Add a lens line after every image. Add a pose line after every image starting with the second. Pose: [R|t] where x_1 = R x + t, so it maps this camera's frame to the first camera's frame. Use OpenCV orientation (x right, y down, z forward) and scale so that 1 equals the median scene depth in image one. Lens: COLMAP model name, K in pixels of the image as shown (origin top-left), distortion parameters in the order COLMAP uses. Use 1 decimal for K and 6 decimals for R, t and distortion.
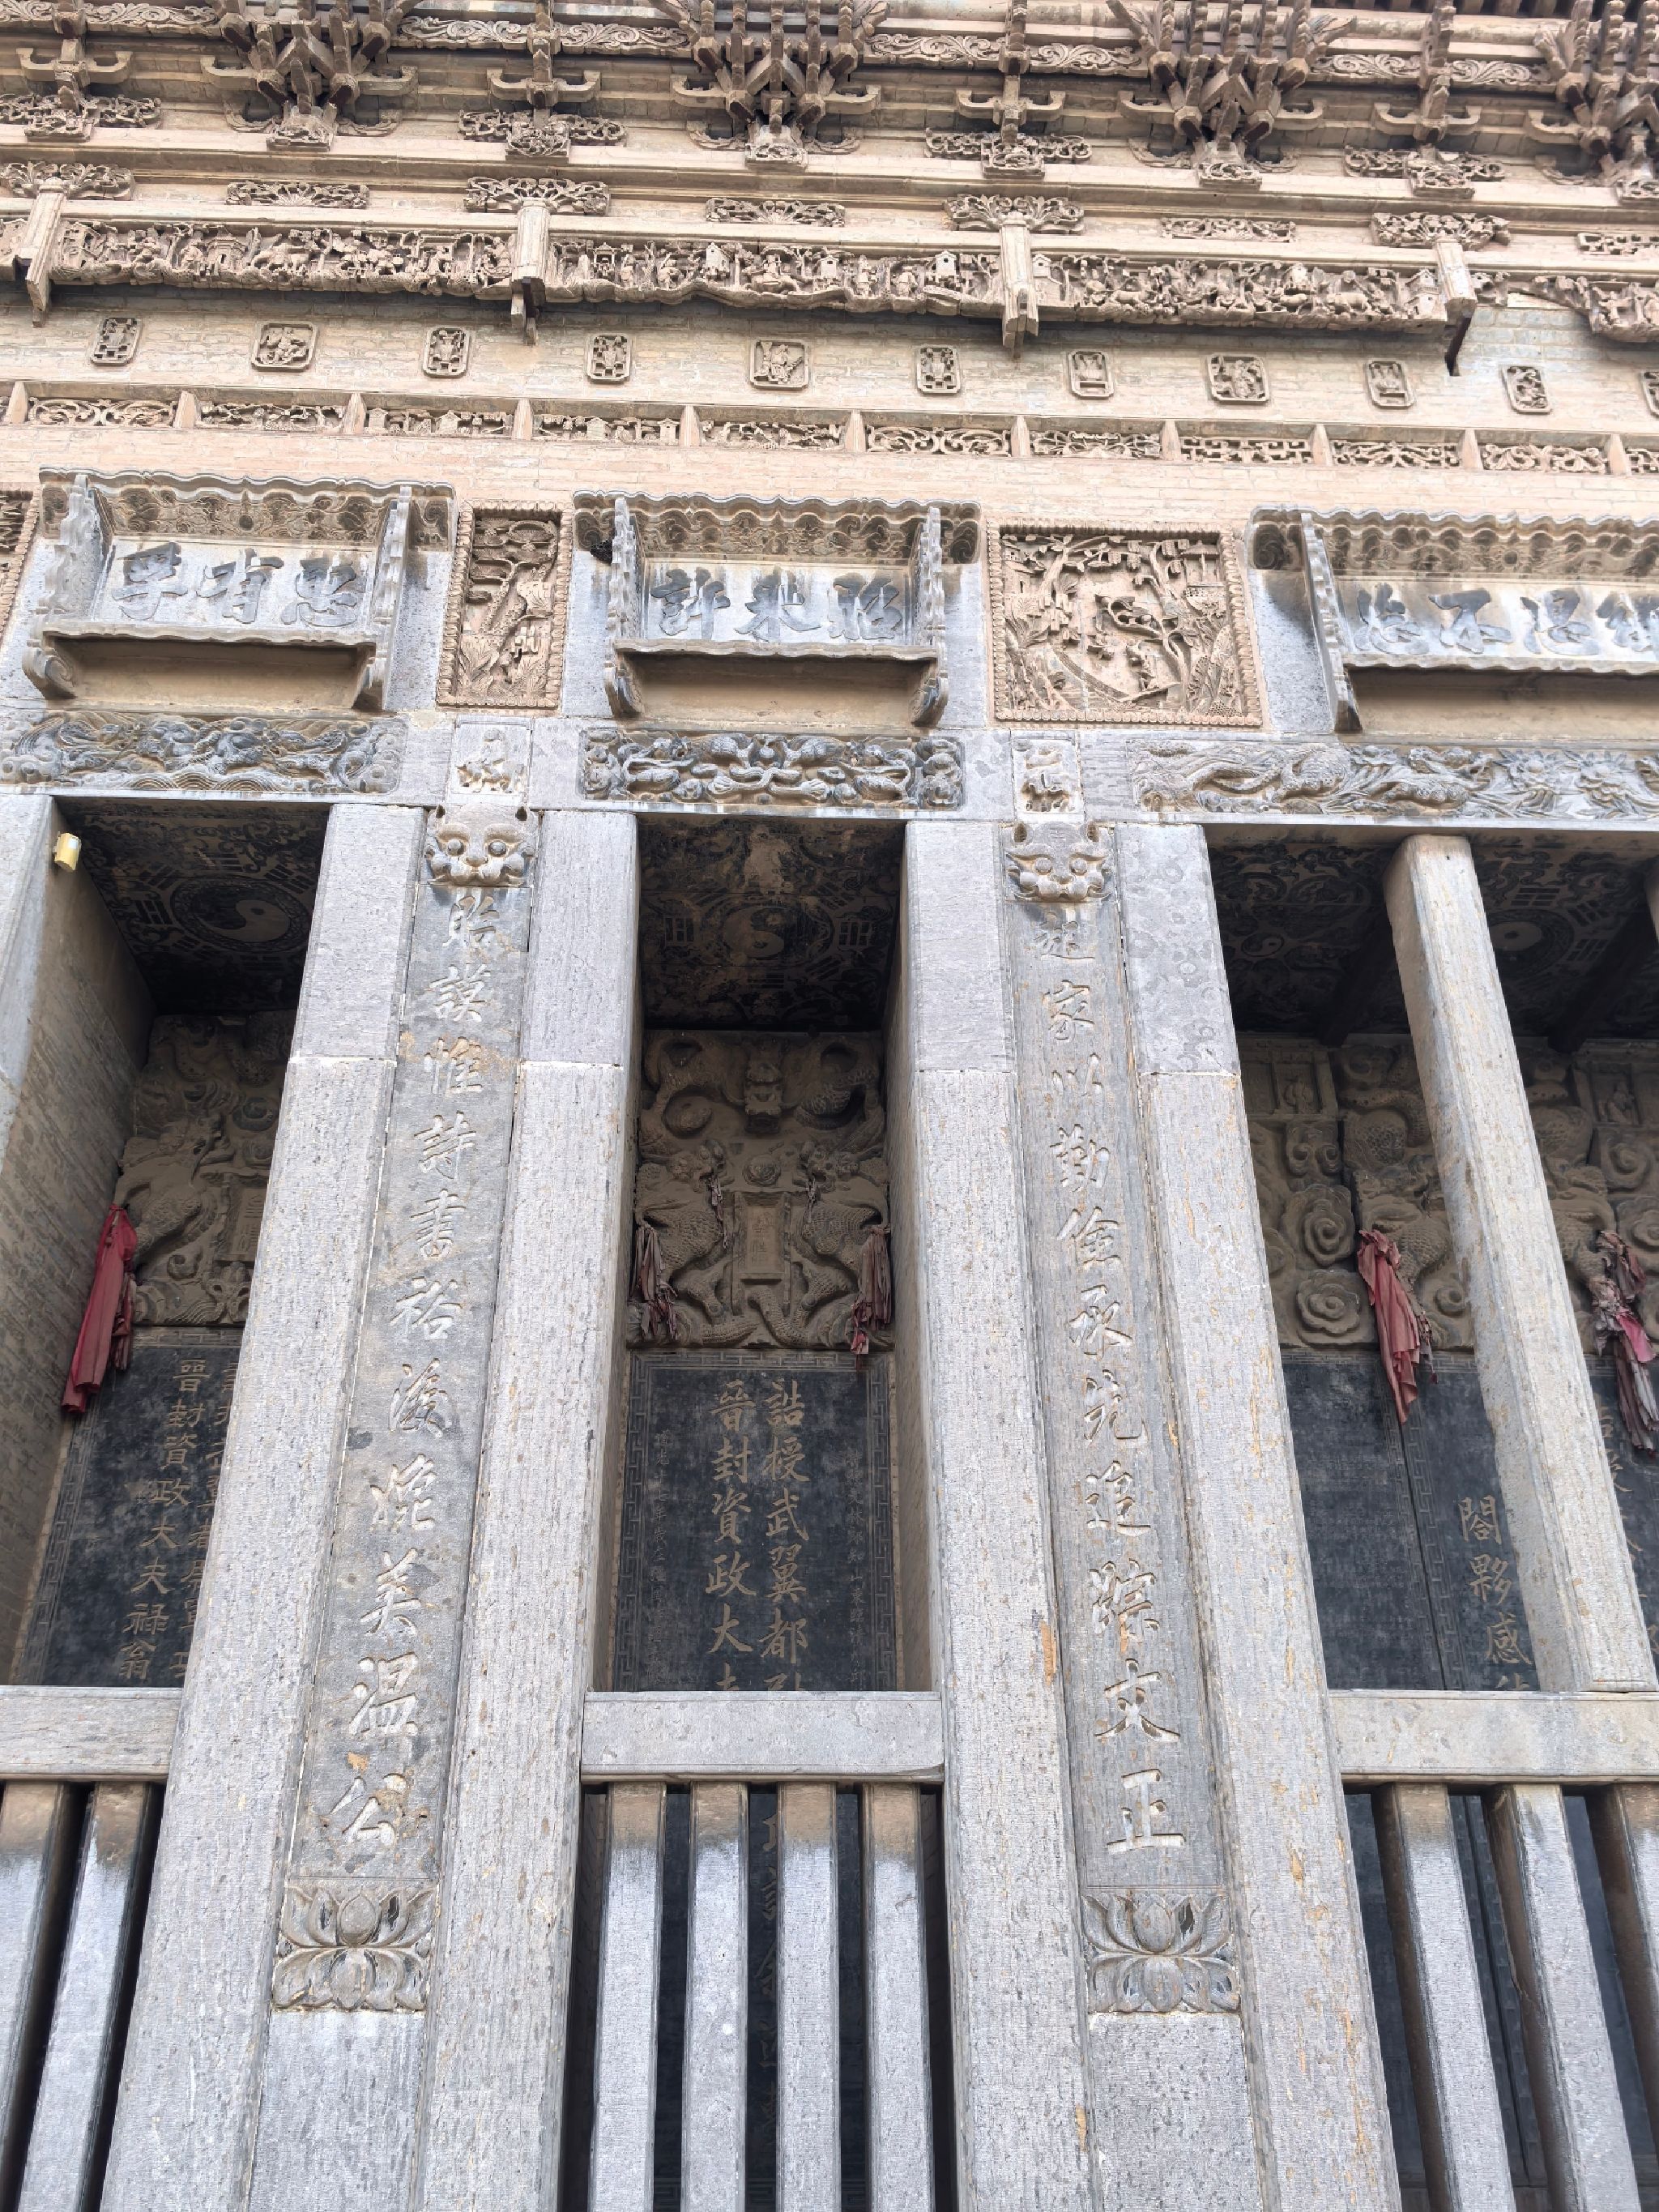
lens RADIAL K [[1763.2, 0, 800.9], [0, 1763.2, 1120.6], [0, 0, 1]] dist [0.080277, -0.130242]
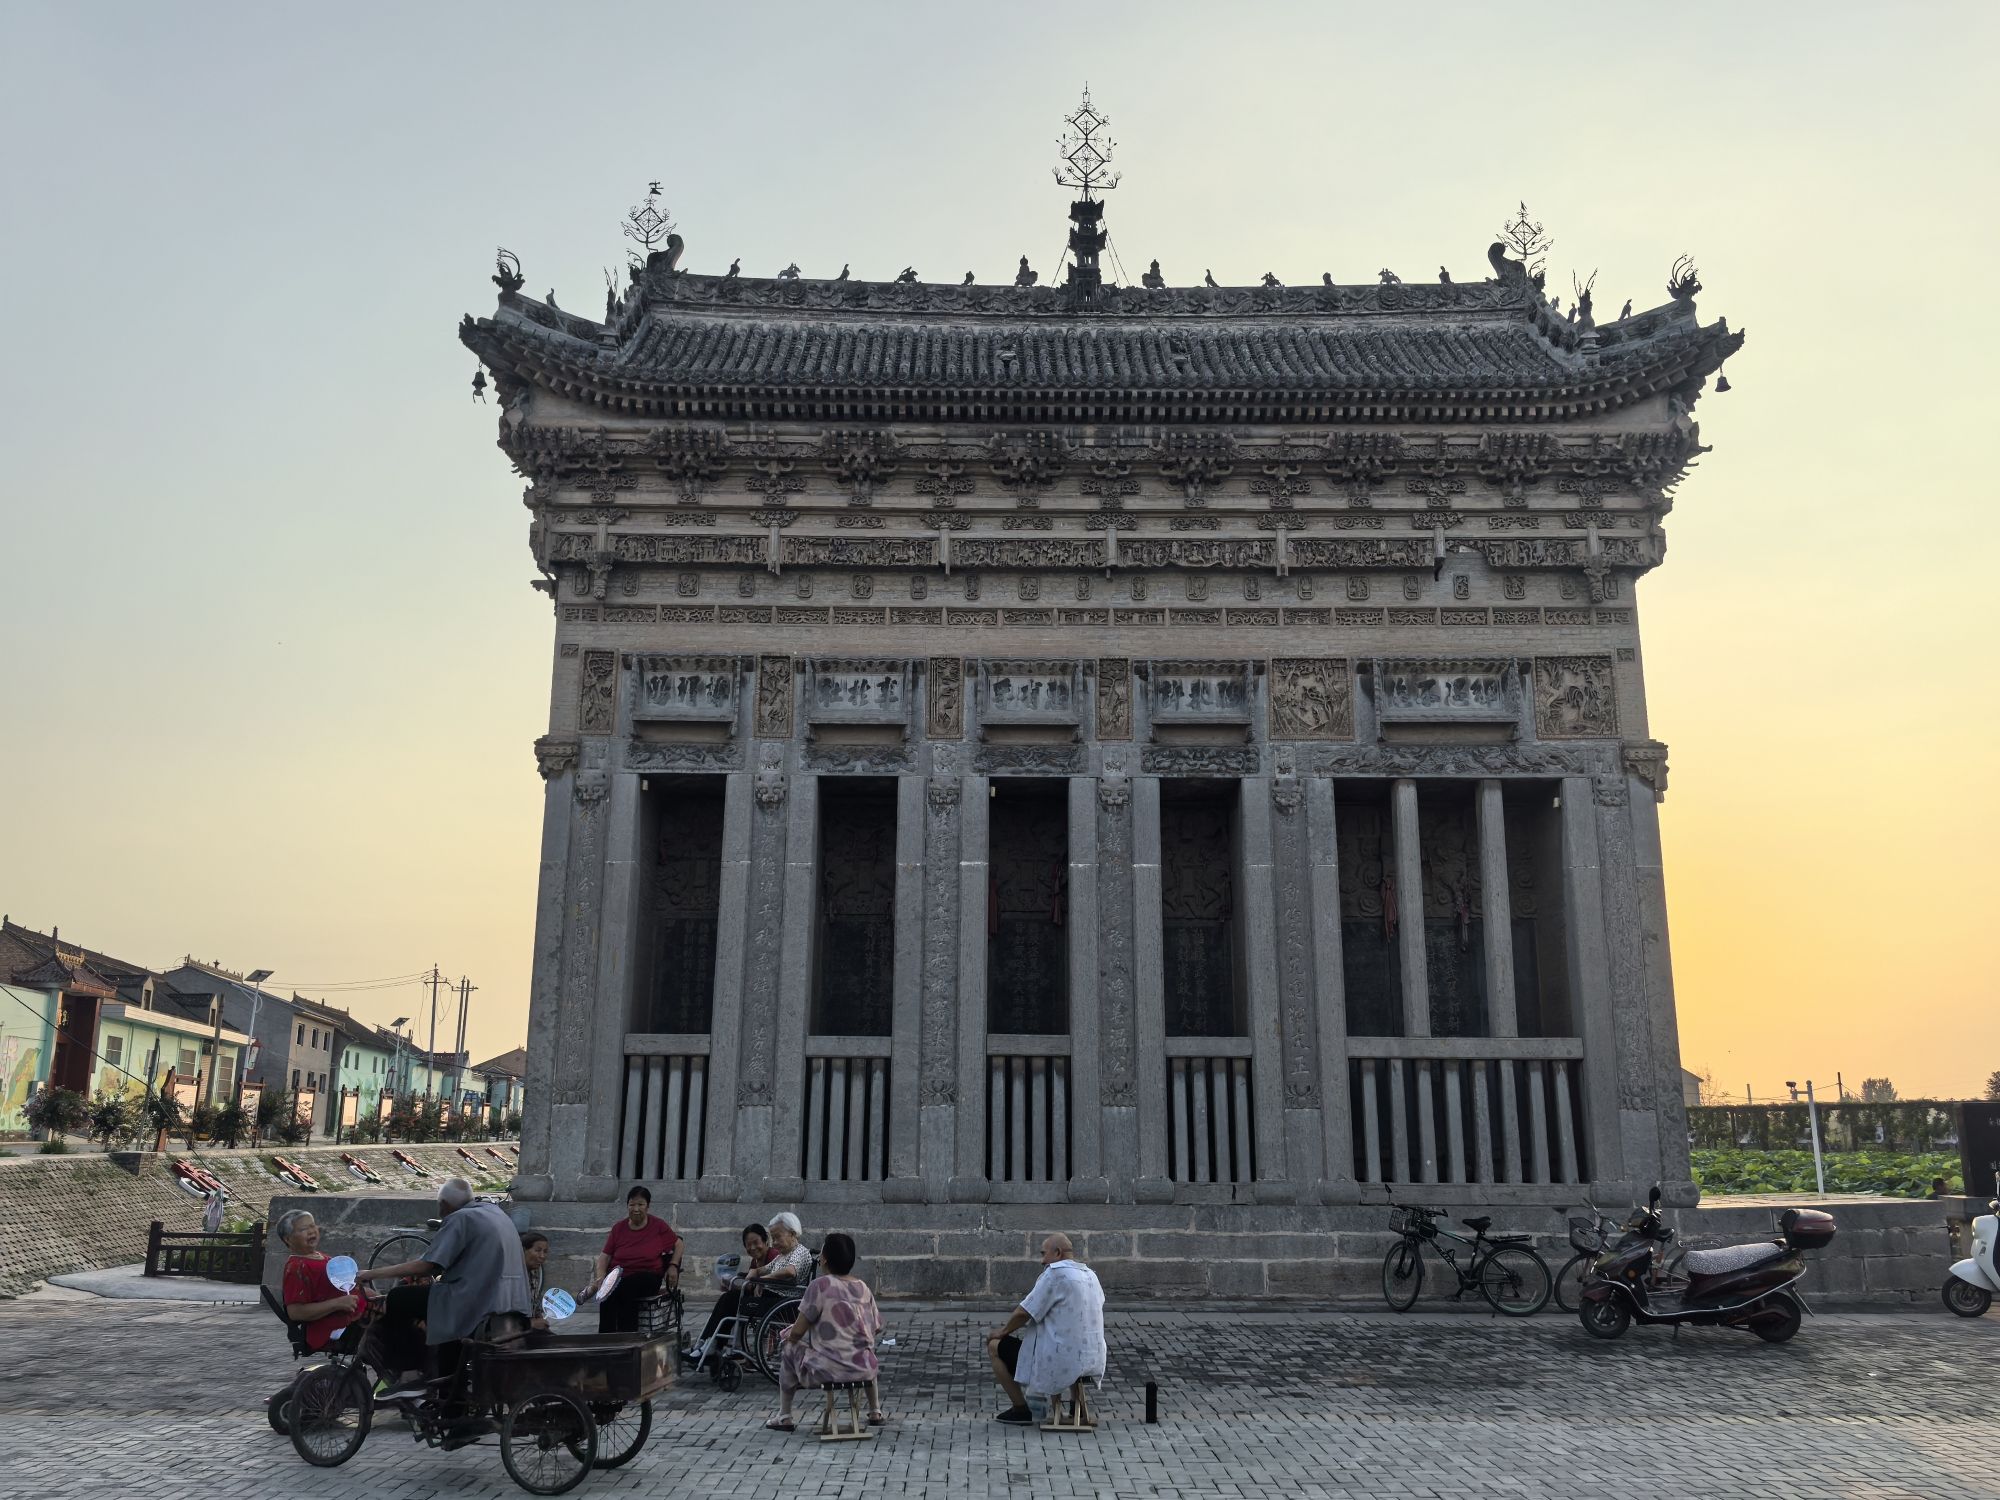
lens RADIAL K [[1574.3, 0, 993.0], [0, 1574.3, 756.7], [0, 0, 1]] dist [0.187458, -0.493733]
pose [[0.999030, -0.005086, -0.043738, -0.270754], [0.016657, 0.963140, 0.268484, -0.993167], [0.040760, -0.268953, 0.962291, -1.824781]]
